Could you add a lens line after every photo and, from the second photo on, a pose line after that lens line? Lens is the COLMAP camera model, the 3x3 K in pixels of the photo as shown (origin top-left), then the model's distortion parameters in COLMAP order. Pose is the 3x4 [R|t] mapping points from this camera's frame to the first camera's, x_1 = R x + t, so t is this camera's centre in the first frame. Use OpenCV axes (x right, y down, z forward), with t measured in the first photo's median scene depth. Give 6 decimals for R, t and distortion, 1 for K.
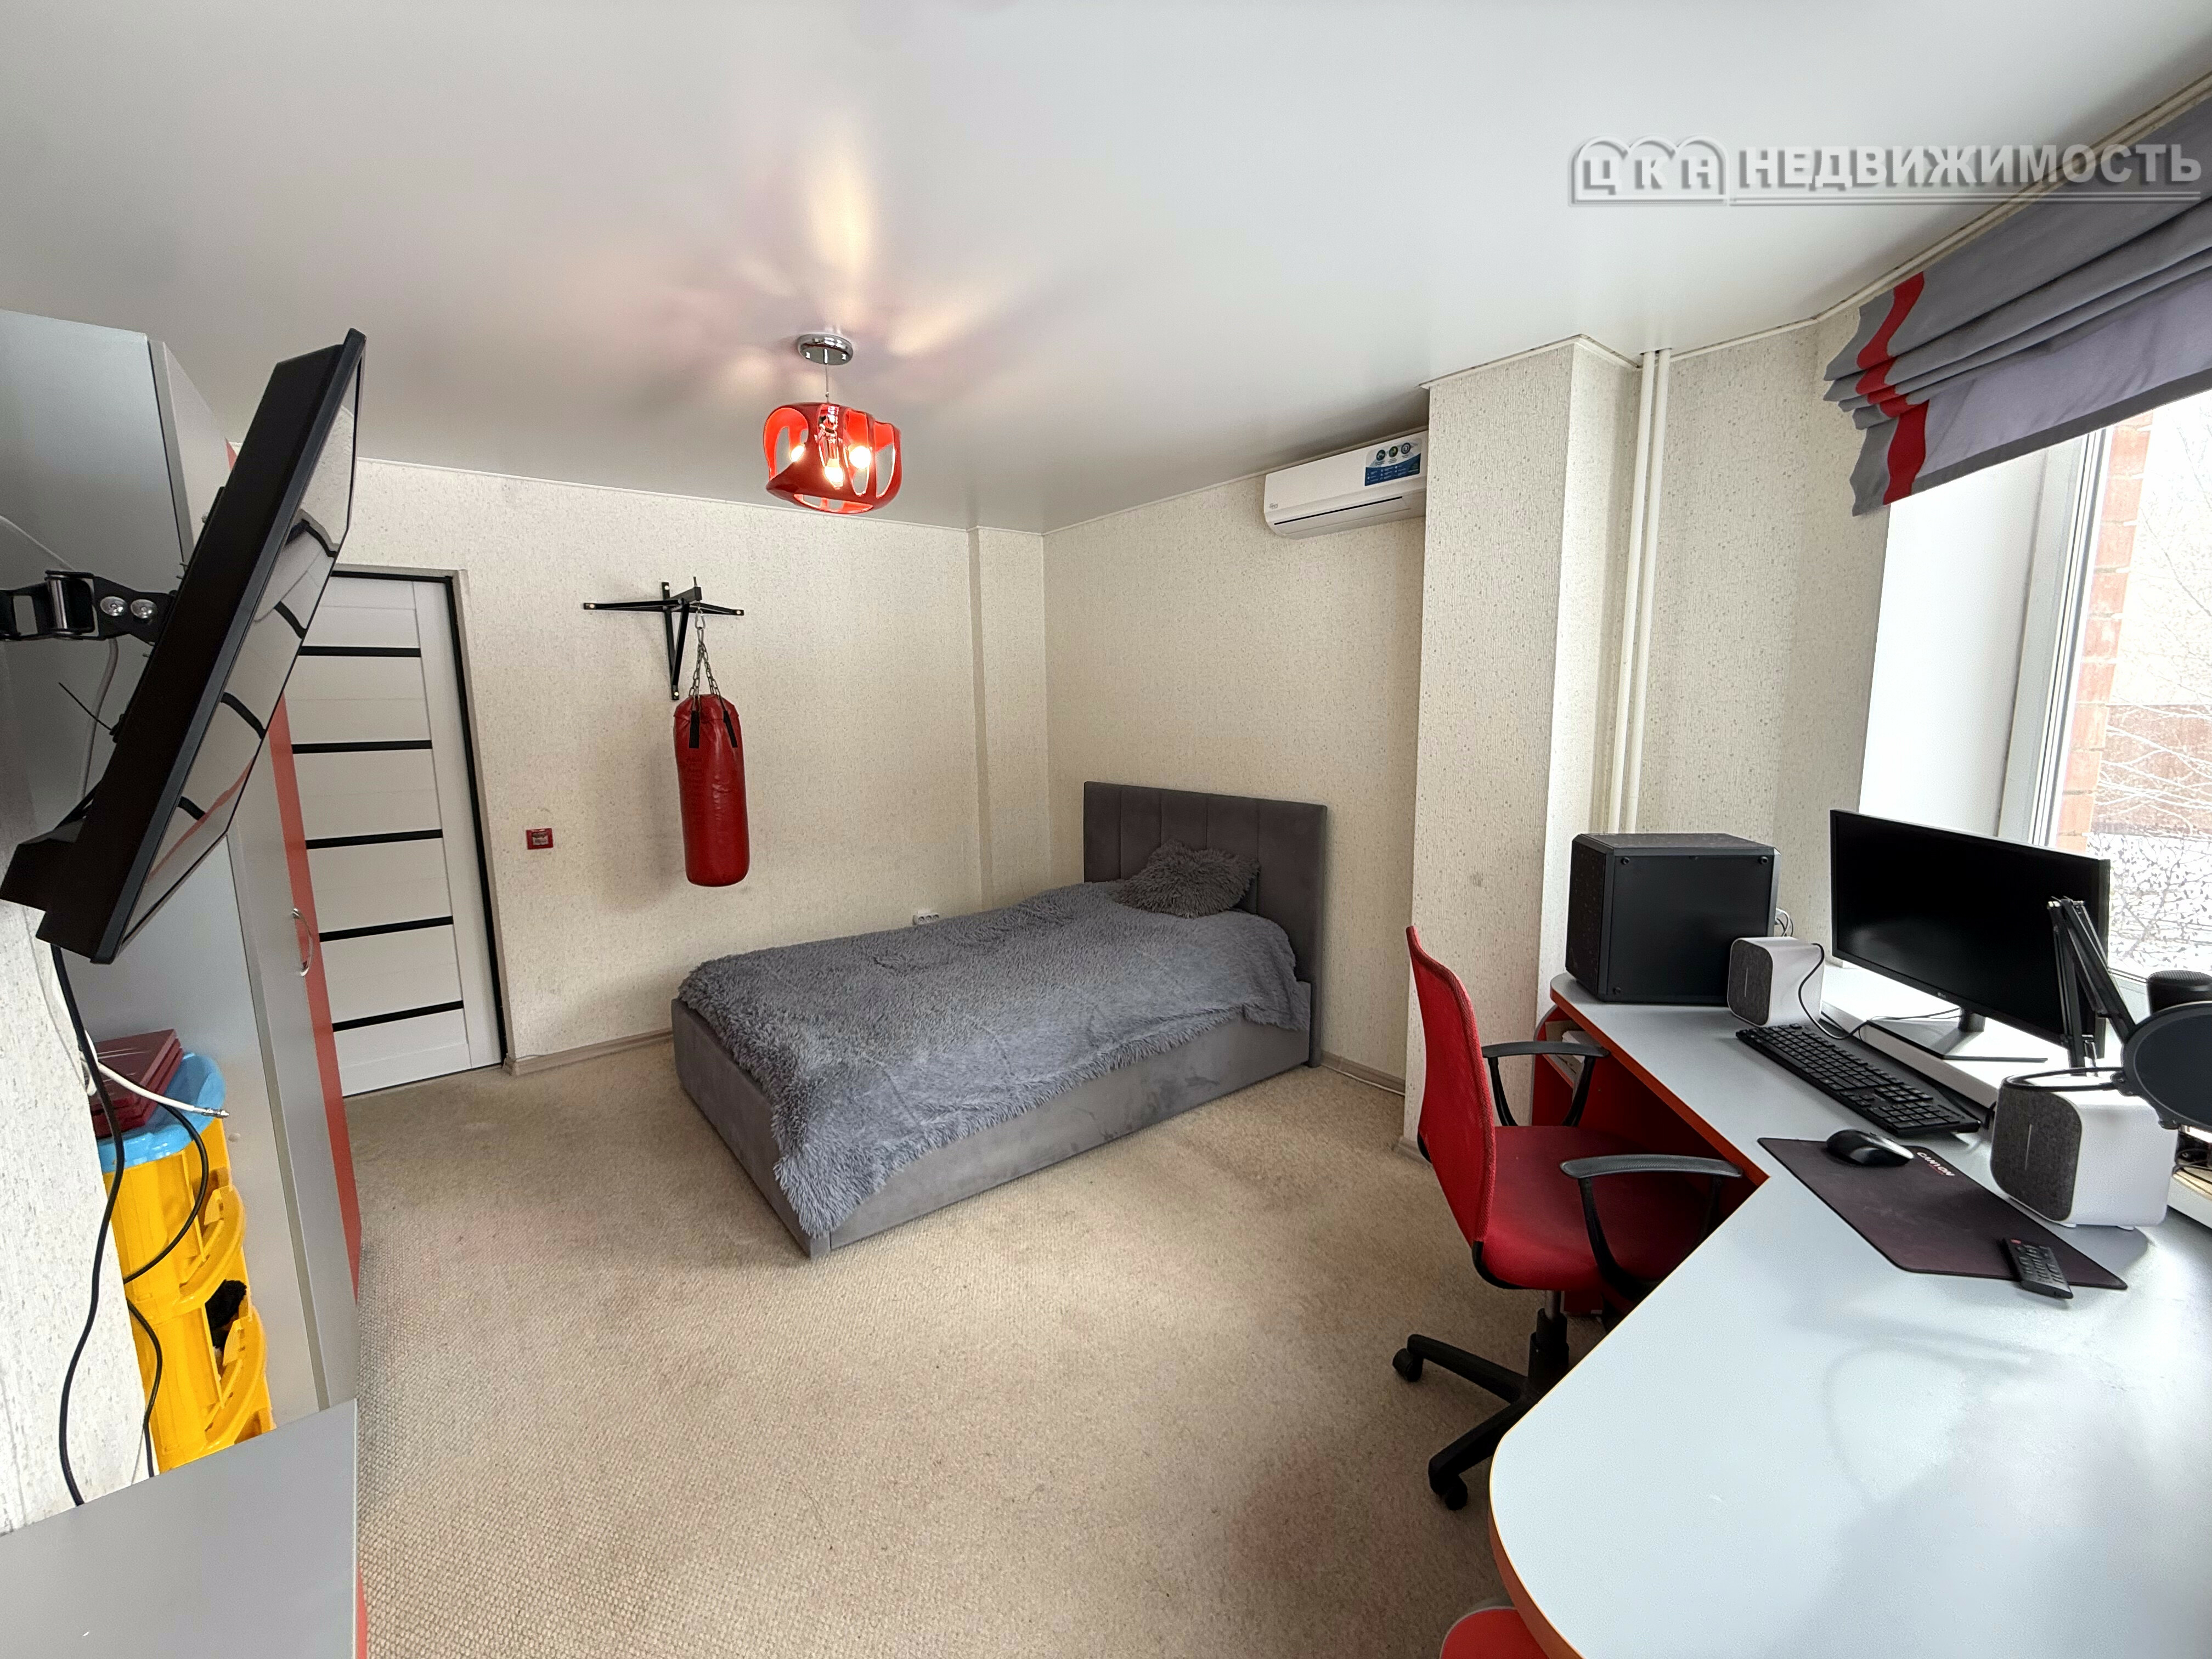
lens RADIAL K [[909.0, 0, 1106.0], [0, 909.0, 829.5], [0, 0, 1]] dist [-0.001030, -0.000248]
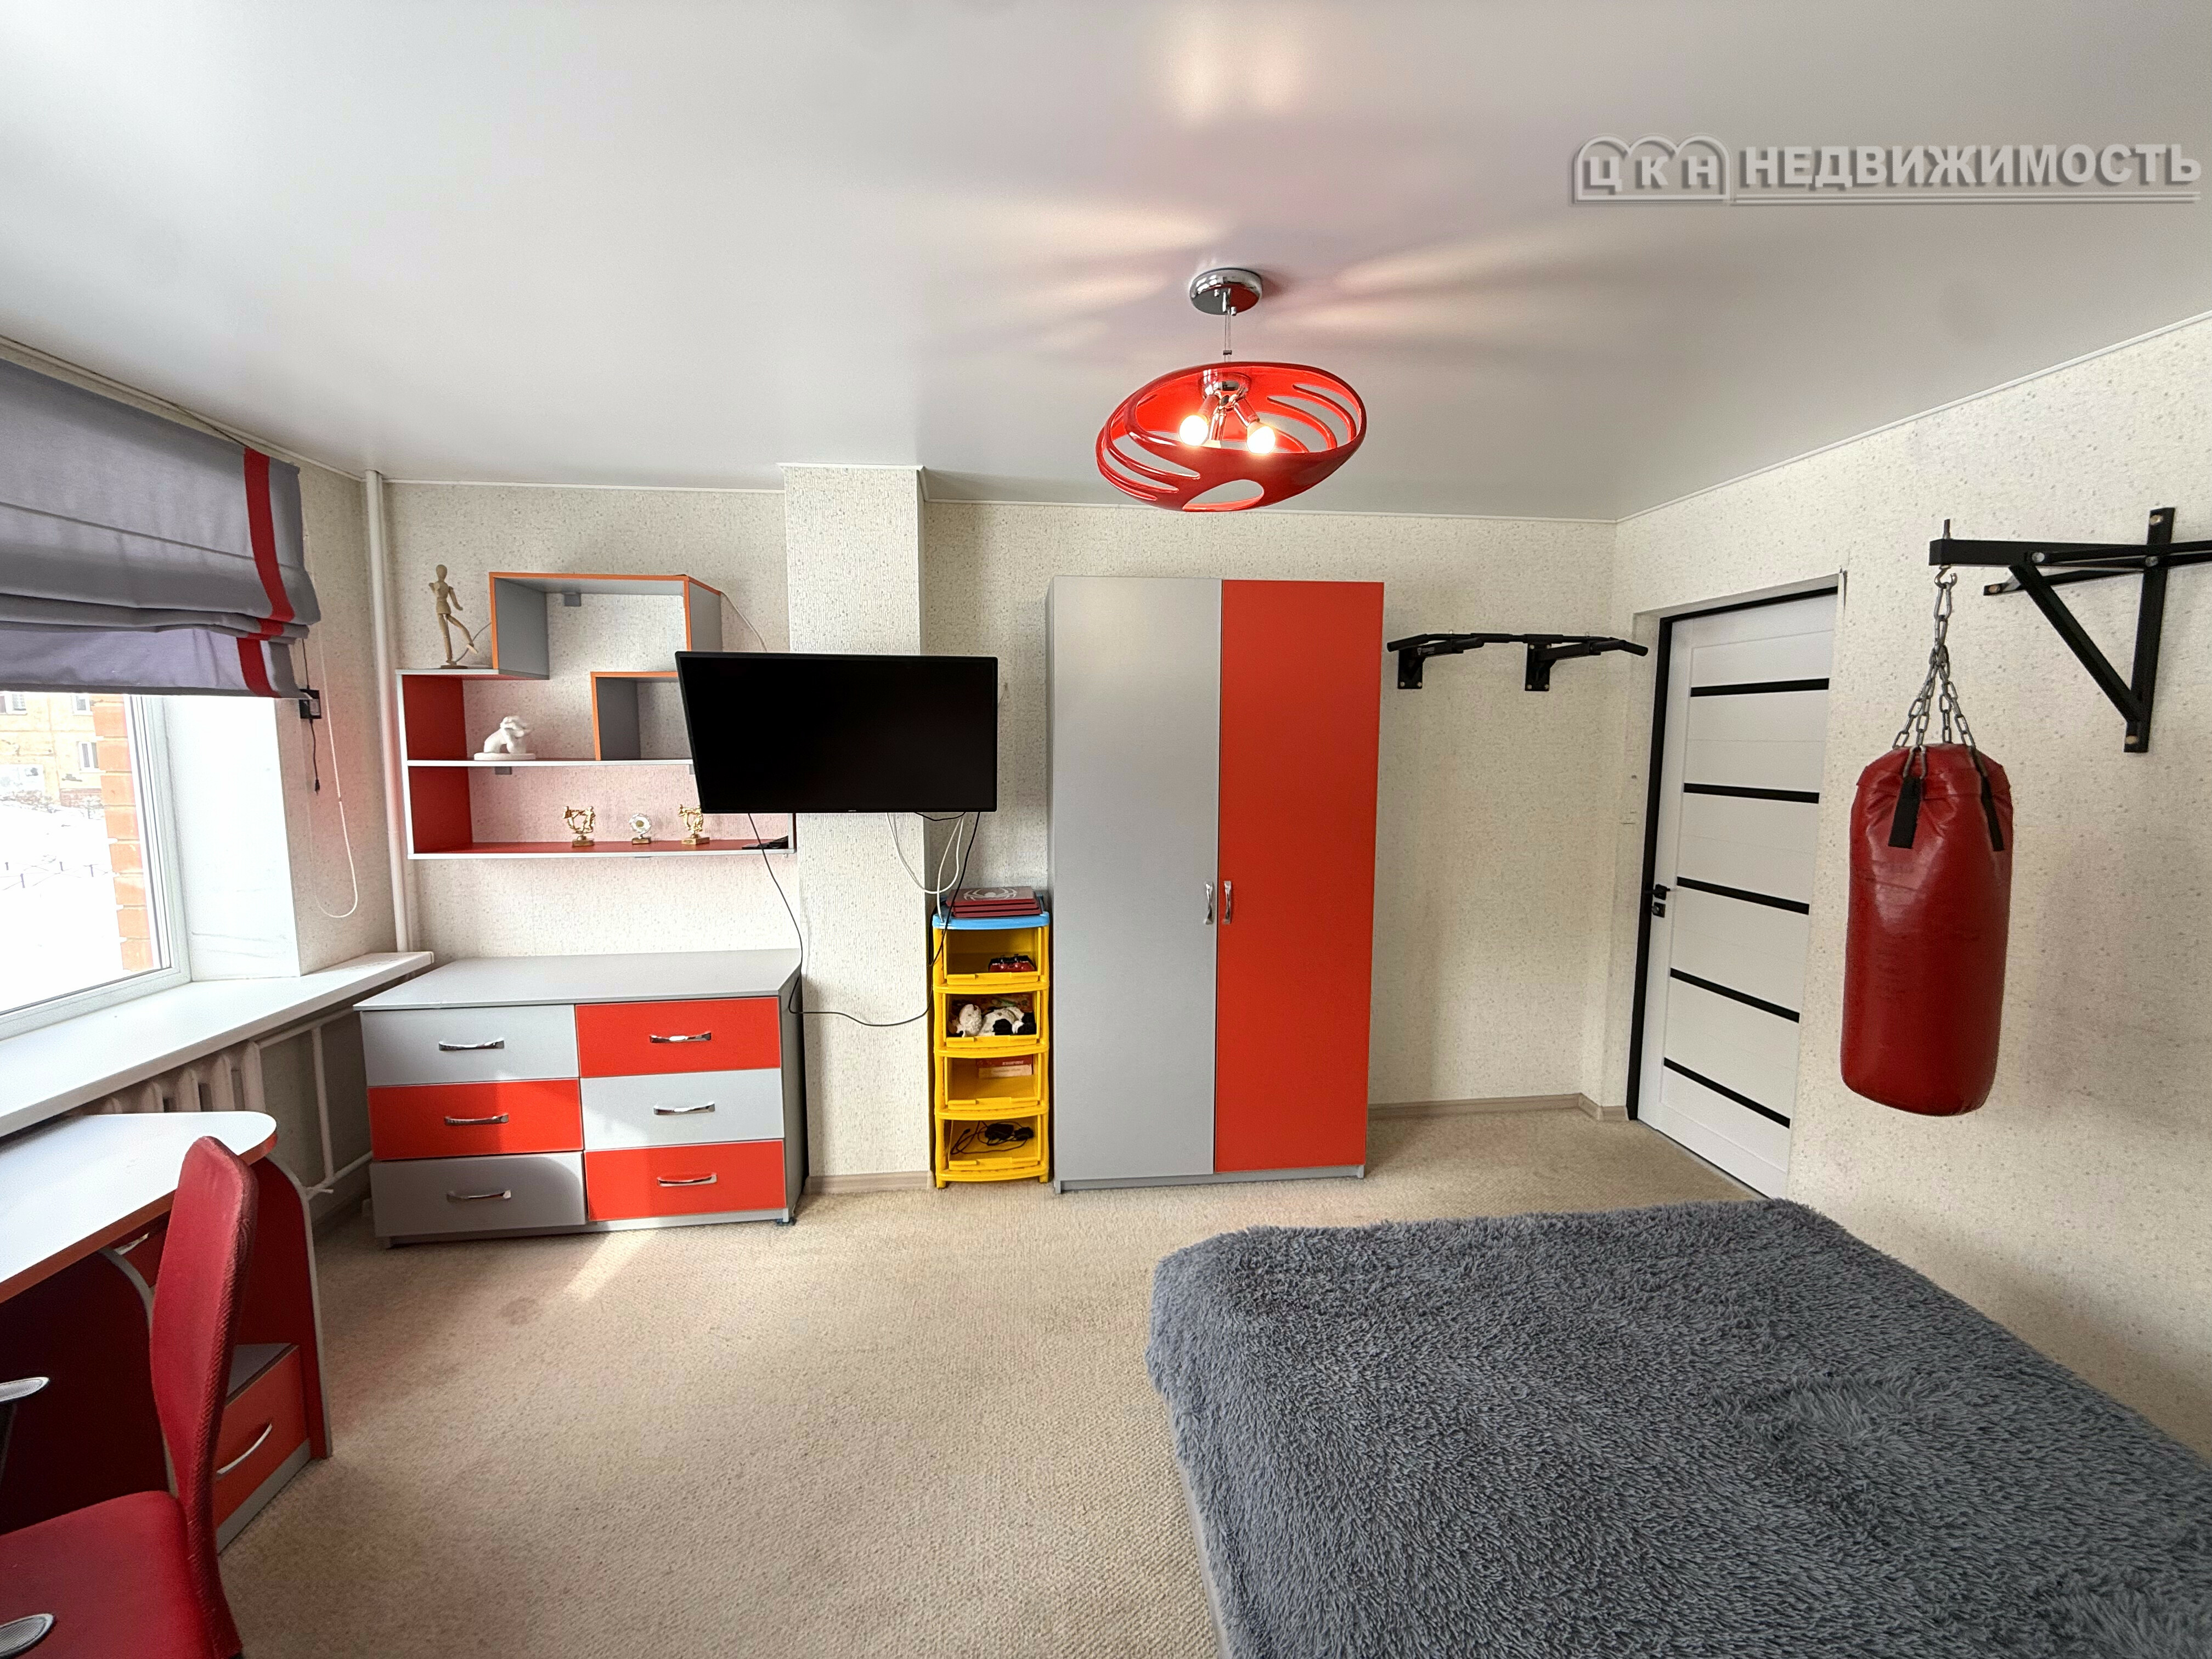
lens RADIAL K [[909.0, 0, 1106.0], [0, 909.0, 829.5], [0, 0, 1]] dist [-0.001030, -0.000248]
pose [[-0.536684, 0.103078, -0.837464, 0.293812], [-0.103221, 0.977036, 0.186405, -0.171539], [0.837446, 0.186484, -0.513719, 1.010930]]
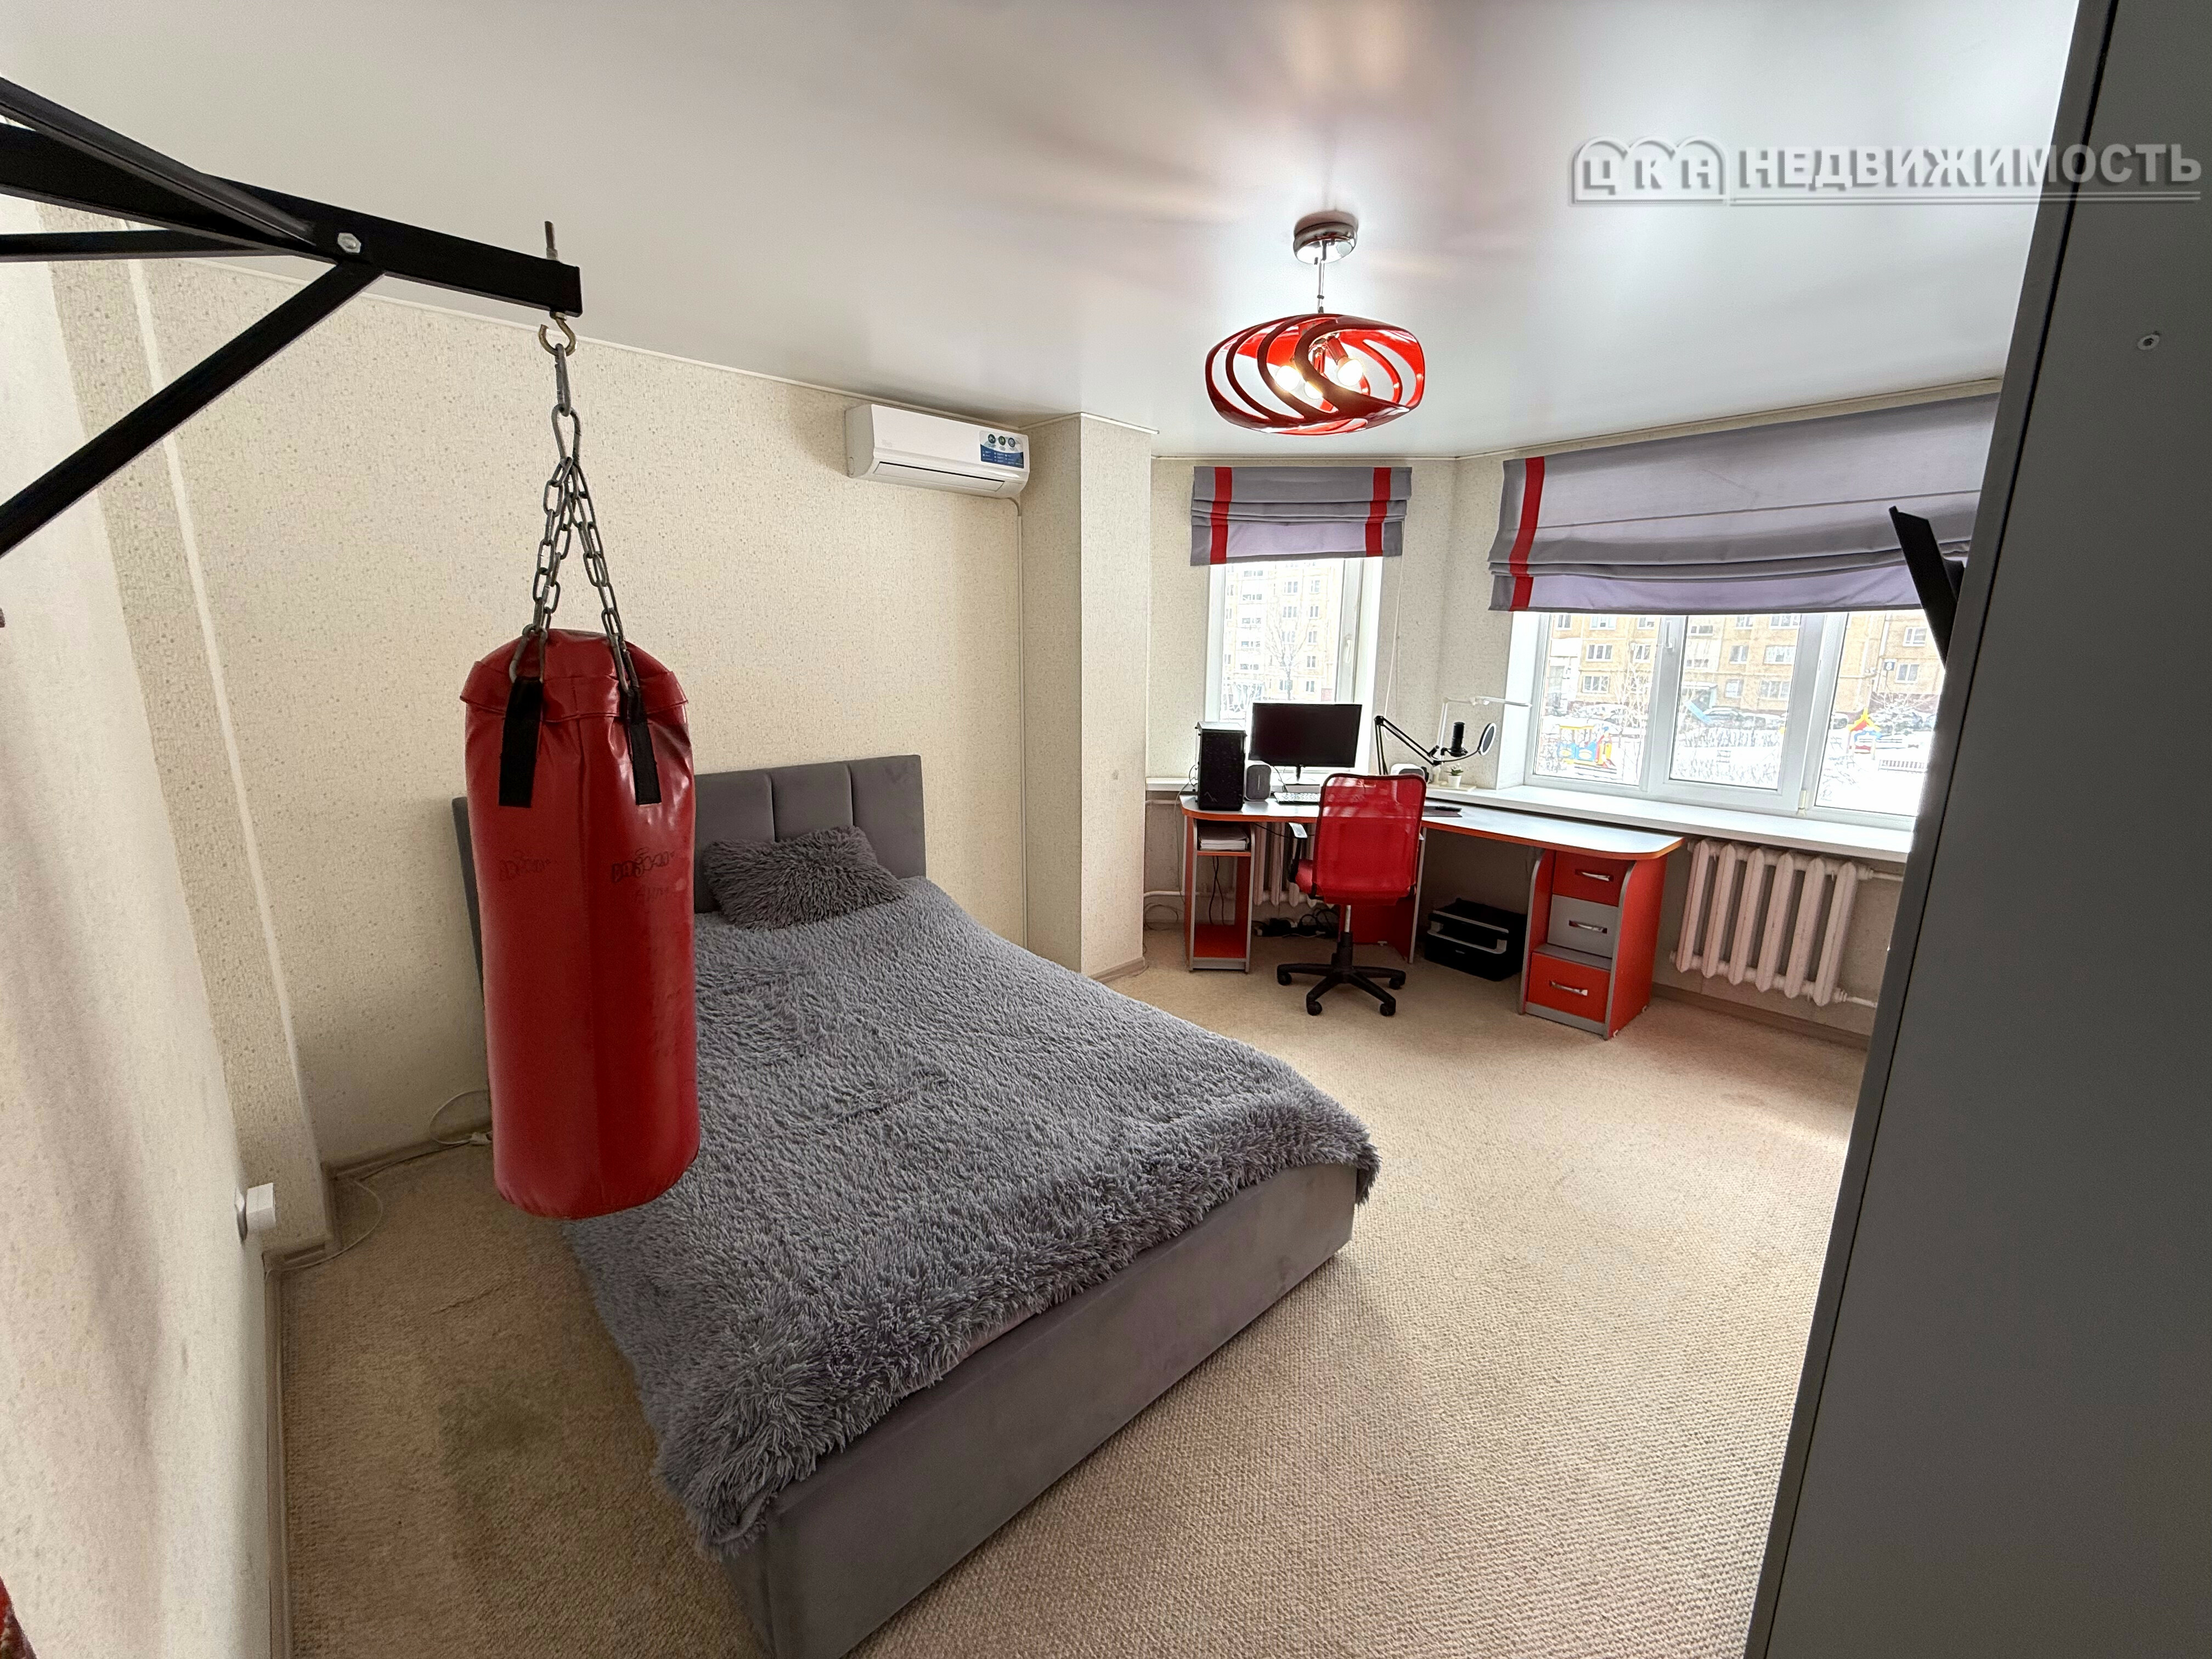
lens RADIAL K [[909.0, 0, 1106.0], [0, 909.0, 829.5], [0, 0, 1]] dist [-0.001030, -0.000248]
pose [[-0.046614, -0.194681, 0.979758, -0.936954], [0.122063, 0.972364, 0.199019, -0.137469], [-0.991427, 0.128869, -0.021562, 0.936273]]
